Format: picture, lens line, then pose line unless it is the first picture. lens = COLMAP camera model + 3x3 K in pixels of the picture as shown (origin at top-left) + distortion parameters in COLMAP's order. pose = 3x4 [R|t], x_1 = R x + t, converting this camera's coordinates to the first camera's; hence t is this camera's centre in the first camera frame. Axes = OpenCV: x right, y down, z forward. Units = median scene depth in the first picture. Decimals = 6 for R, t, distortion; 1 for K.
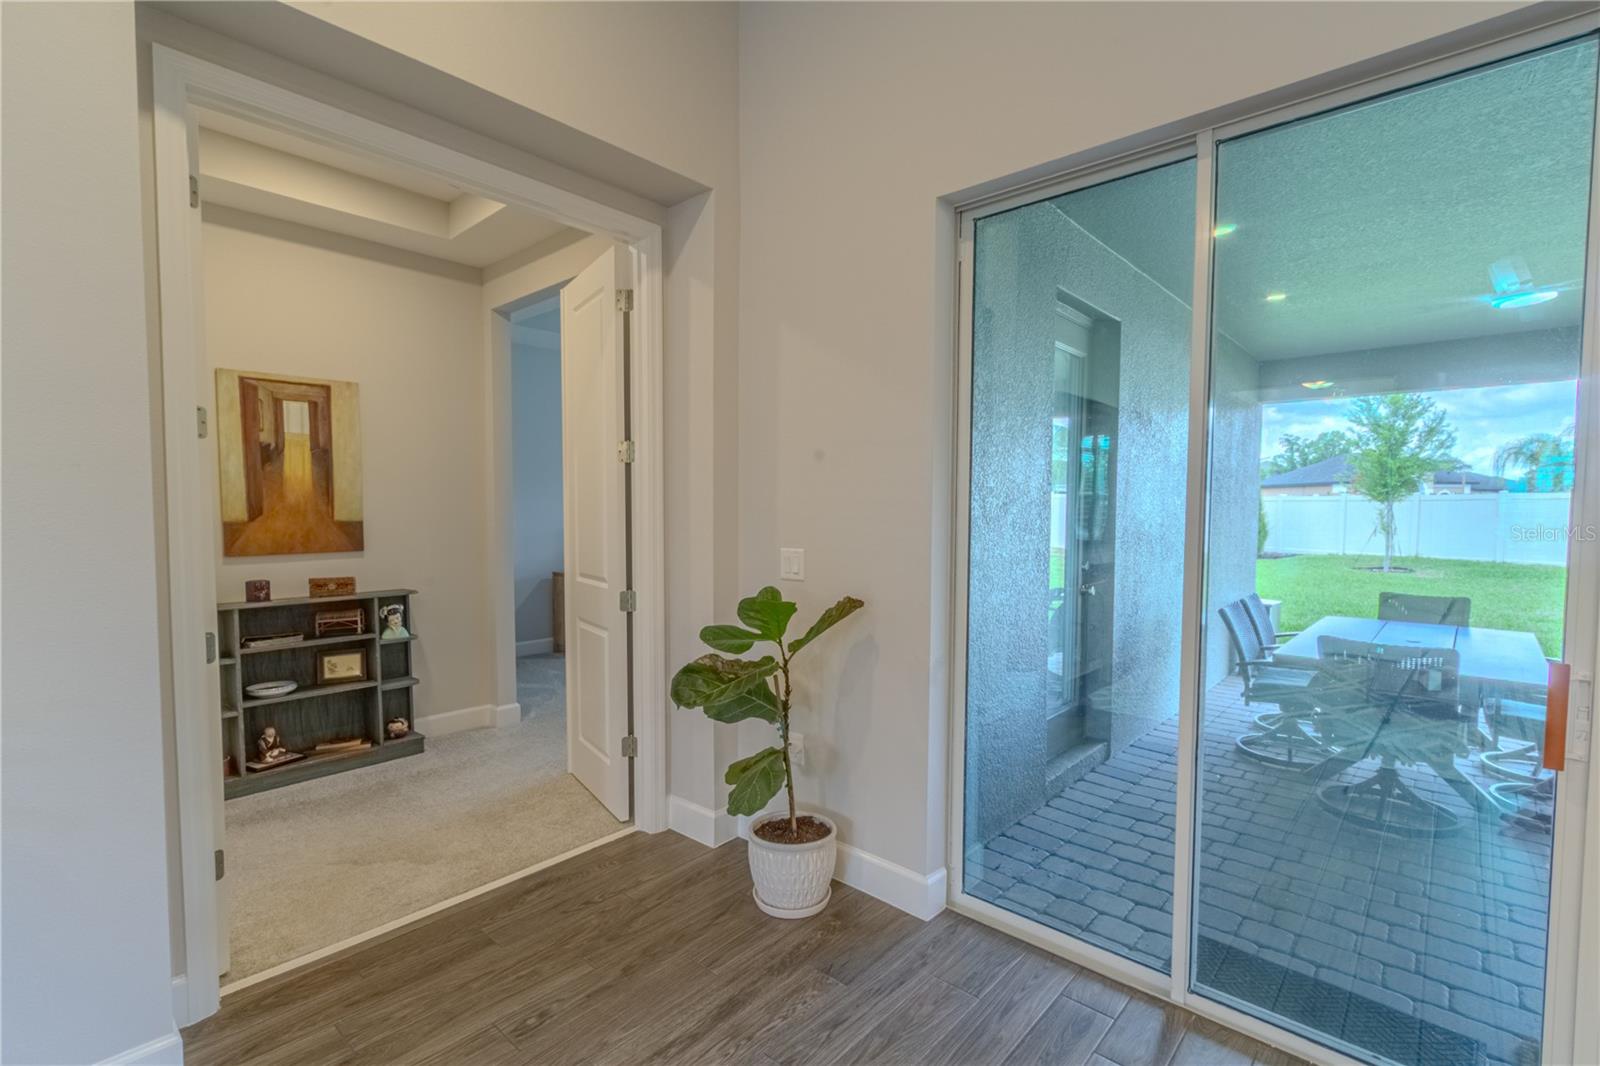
lens RADIAL K [[727.4, 0, 804.0], [0, 727.4, 545.8], [0, 0, 1]] dist [0.003470, -0.000769]
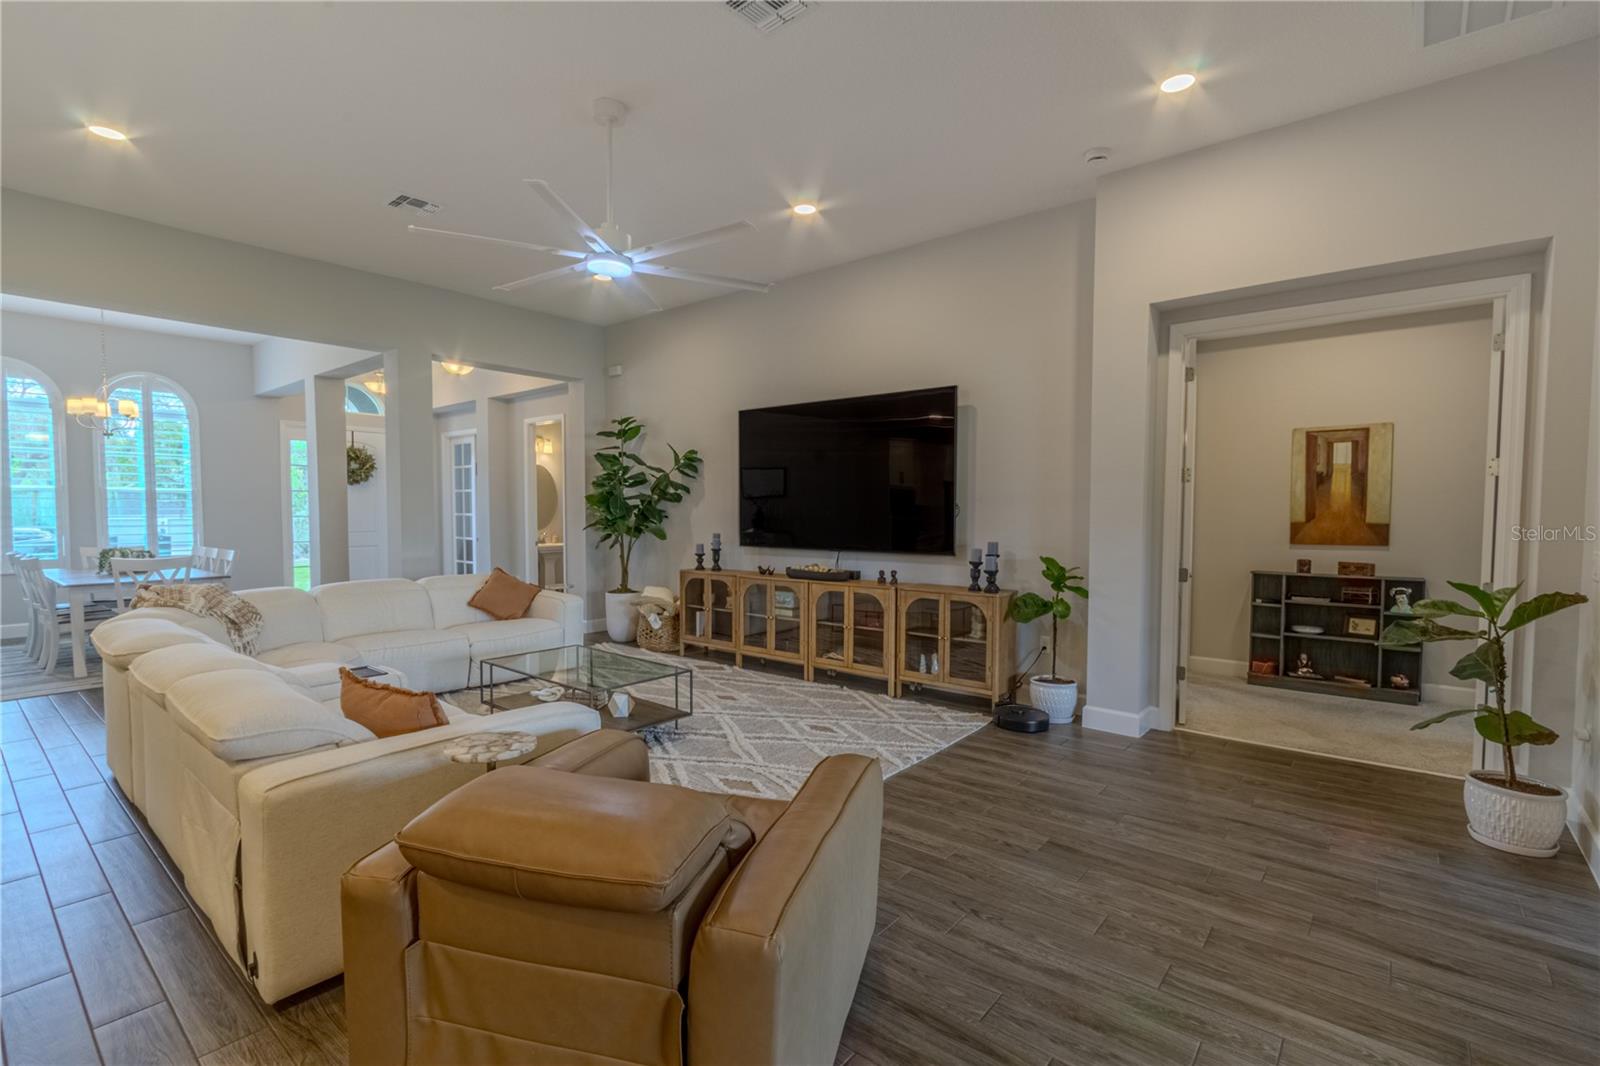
lens RADIAL K [[727.4, 0, 798.9], [0, 727.4, 540.5], [0, 0, 1]] dist [0.003470, -0.000769]
pose [[0.041167, 0.037100, -0.998463, 0.748924], [-0.056494, 0.997798, 0.034746, 0.012666], [0.997554, 0.054977, 0.043172, -0.159896]]
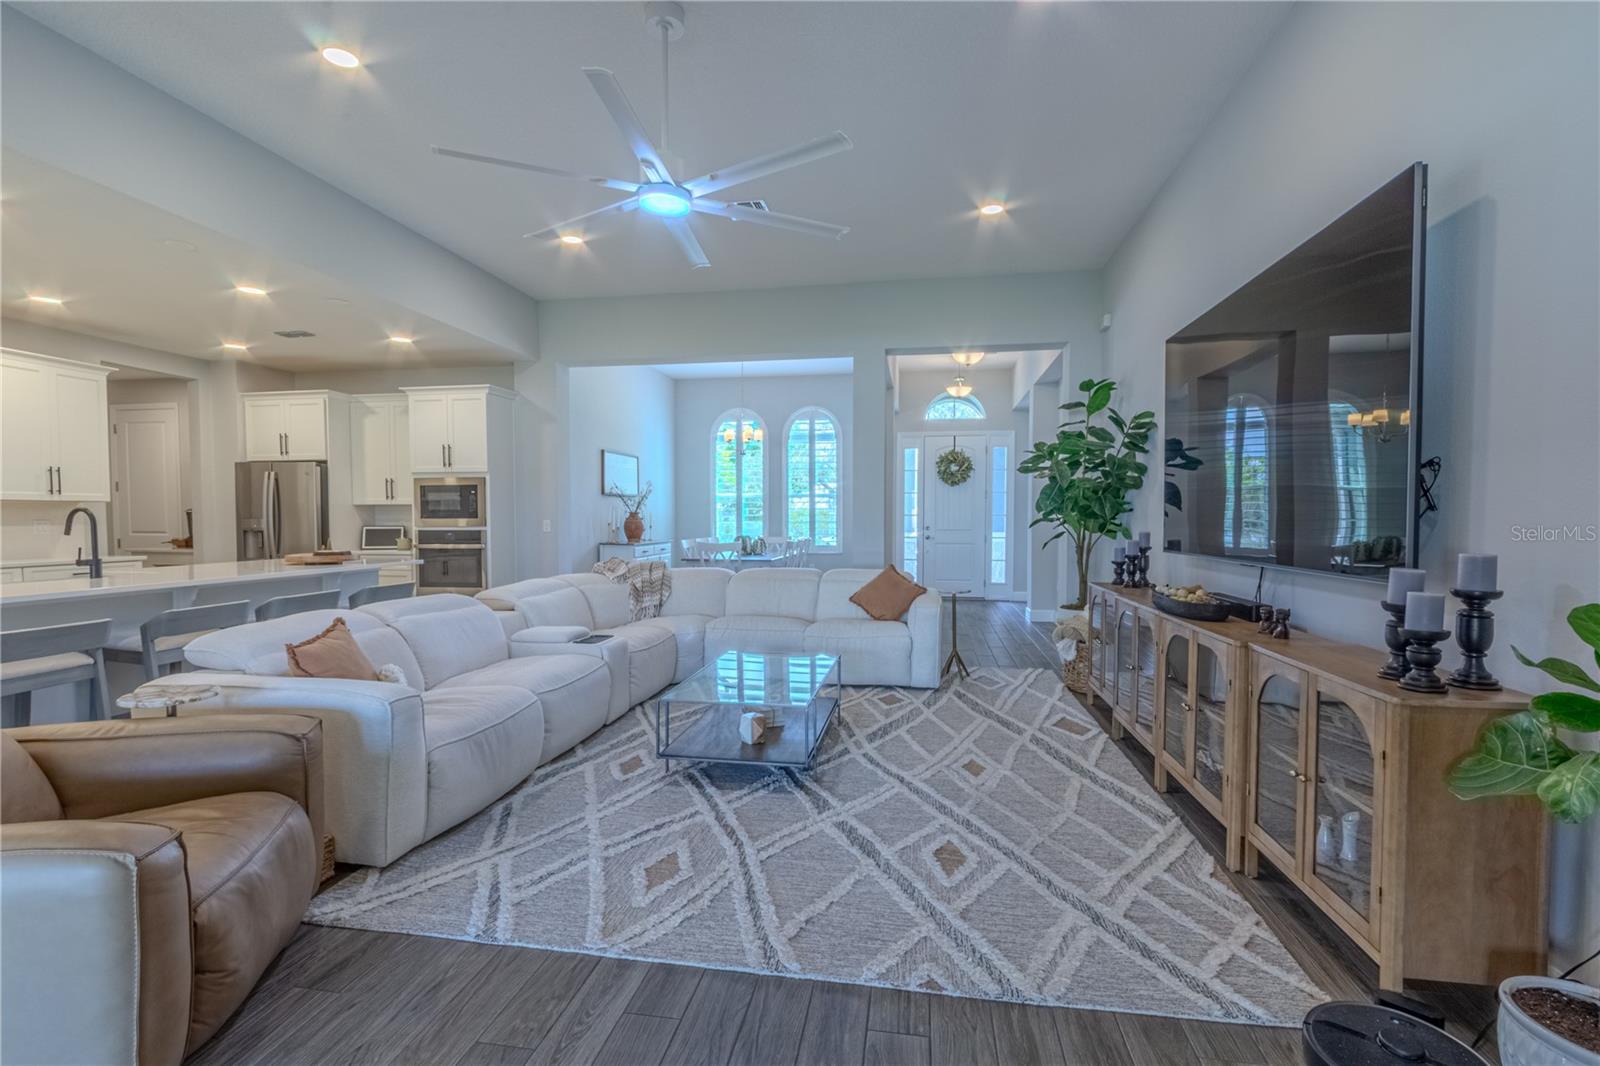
lens RADIAL K [[727.4, 0, 796.1], [0, 727.4, 543.7], [0, 0, 1]] dist [0.003470, -0.000769]
pose [[-0.846982, 0.017306, -0.531340, 0.056059], [-0.030254, 0.996281, 0.080676, 0.008684], [0.530760, 0.084406, -0.843309, 0.432761]]
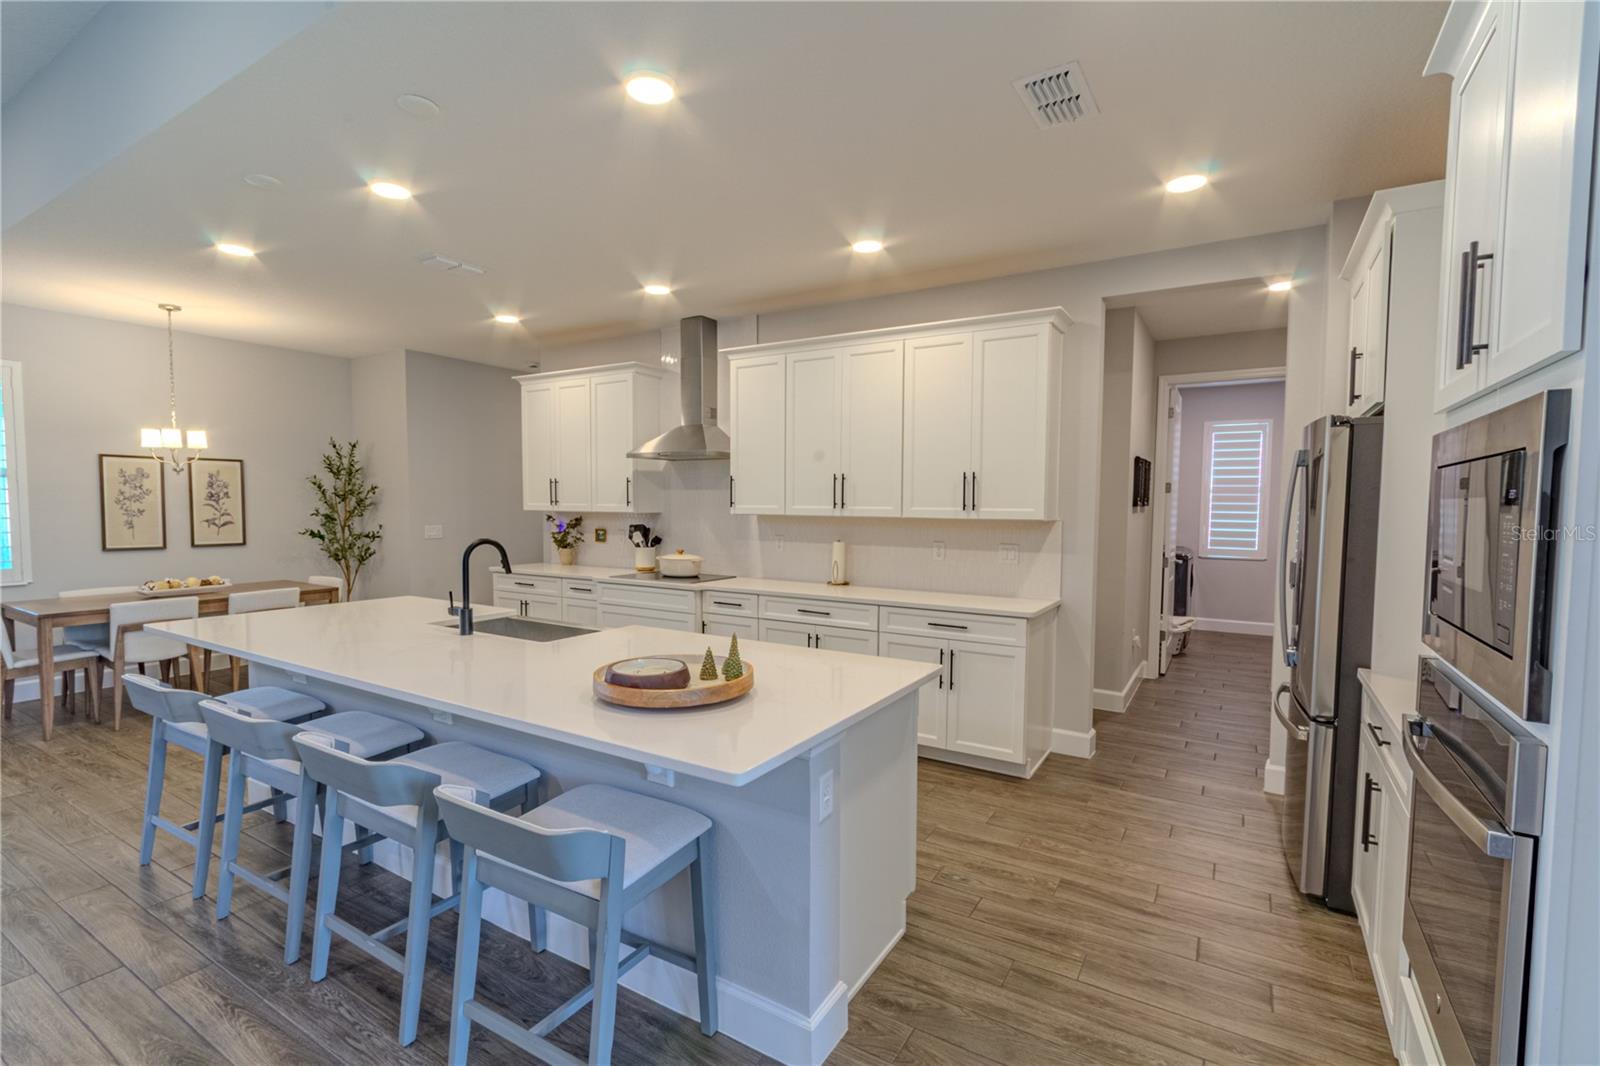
lens RADIAL K [[727.4, 0, 800.2], [0, 727.4, 548.8], [0, 0, 1]] dist [0.003470, -0.000769]
pose [[-0.174956, -0.066928, 0.982299, -0.487701], [0.043081, 0.996211, 0.075549, 0.039496], [-0.983633, 0.055536, -0.171410, -1.252105]]
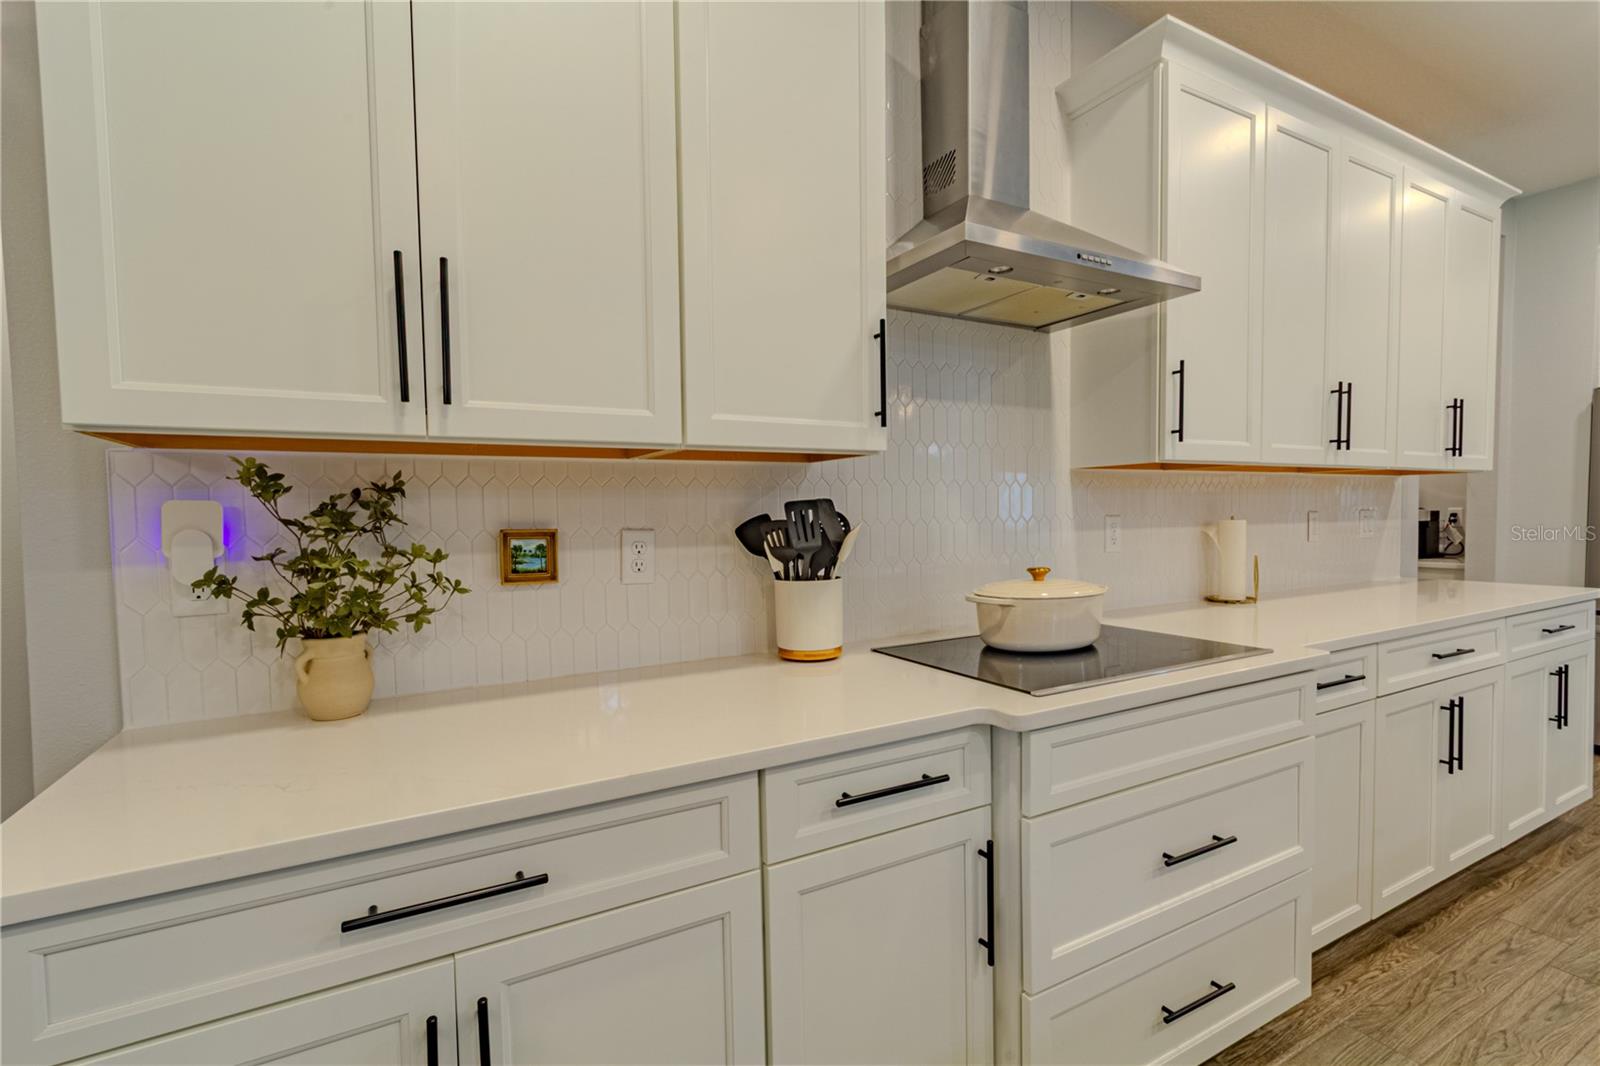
lens RADIAL K [[727.4, 0, 794.1], [0, 727.4, 547.1], [0, 0, 1]] dist [0.003470, -0.000769]
pose [[-0.940740, -0.005064, 0.339092, 0.939192], [0.030243, 0.994652, 0.098756, 0.074551], [-0.337779, 0.103159, -0.935555, -0.771397]]
